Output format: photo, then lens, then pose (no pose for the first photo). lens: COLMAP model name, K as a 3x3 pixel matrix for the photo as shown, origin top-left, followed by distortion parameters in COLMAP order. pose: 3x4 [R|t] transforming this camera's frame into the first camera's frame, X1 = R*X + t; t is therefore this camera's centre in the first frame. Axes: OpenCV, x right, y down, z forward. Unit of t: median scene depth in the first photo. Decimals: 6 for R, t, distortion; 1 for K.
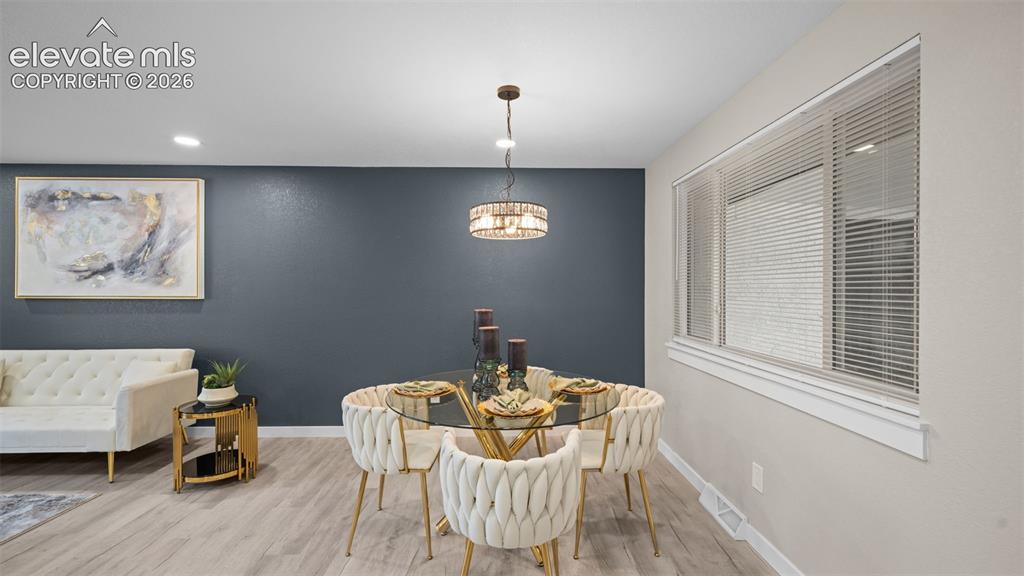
lens RADIAL K [[411.6, 0, 508.3], [0, 411.6, 286.1], [0, 0, 1]] dist [0.000315, 0.000588]
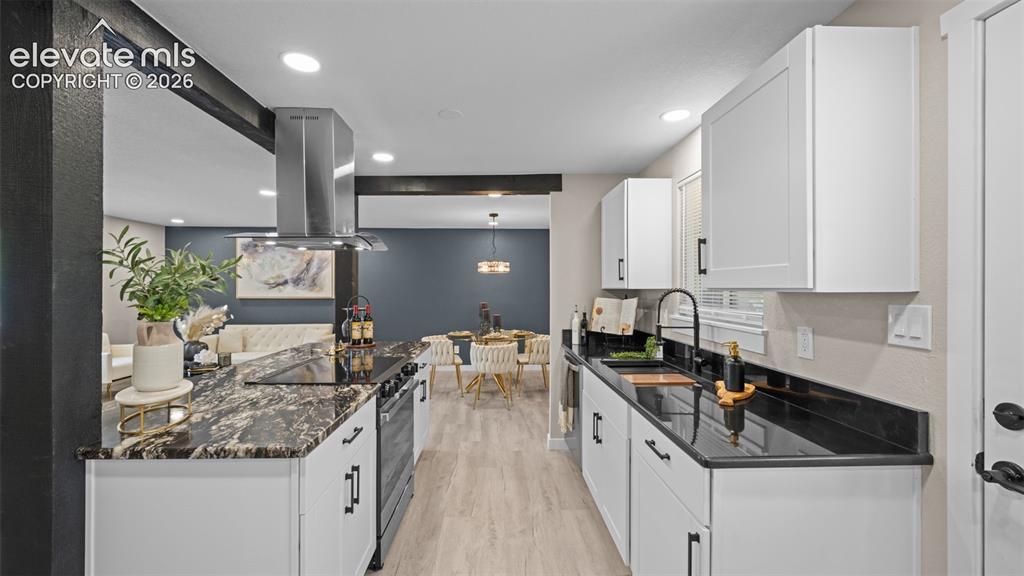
lens RADIAL K [[411.6, 0, 507.0], [0, 411.6, 288.7], [0, 0, 1]] dist [0.000315, 0.000588]
pose [[0.999907, -0.000366, 0.013601, 0.029190], [0.000238, 0.999956, 0.009429, -0.031929], [-0.013604, -0.009425, 0.999863, -0.919816]]
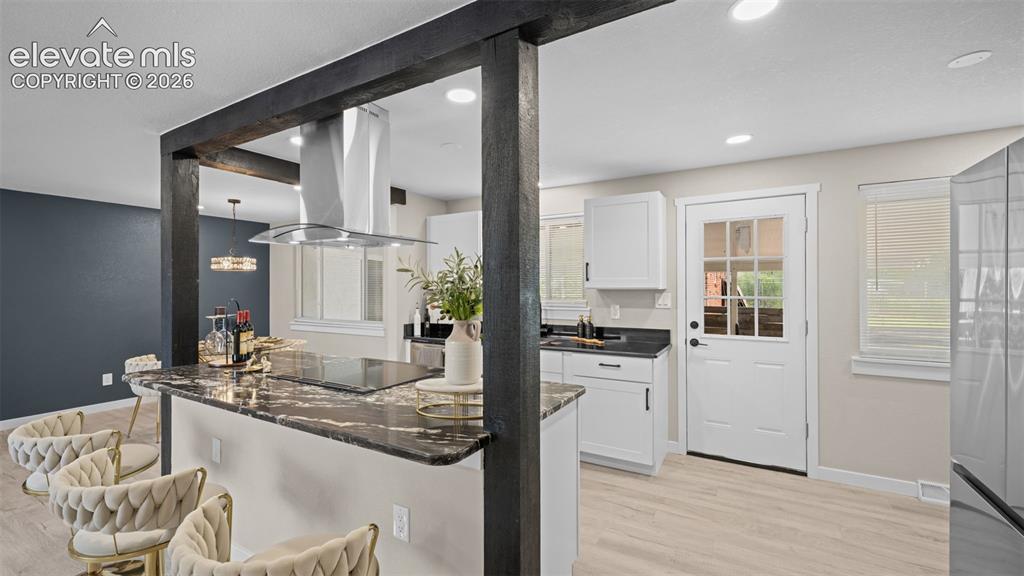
lens RADIAL K [[411.6, 0, 511.6], [0, 411.6, 284.6], [0, 0, 1]] dist [0.000315, 0.000588]
pose [[0.515307, 0.000999, 0.857005, -0.651659], [-0.002333, 0.999997, 0.000237, -0.035668], [-0.857002, -0.002121, 0.515308, -0.776035]]
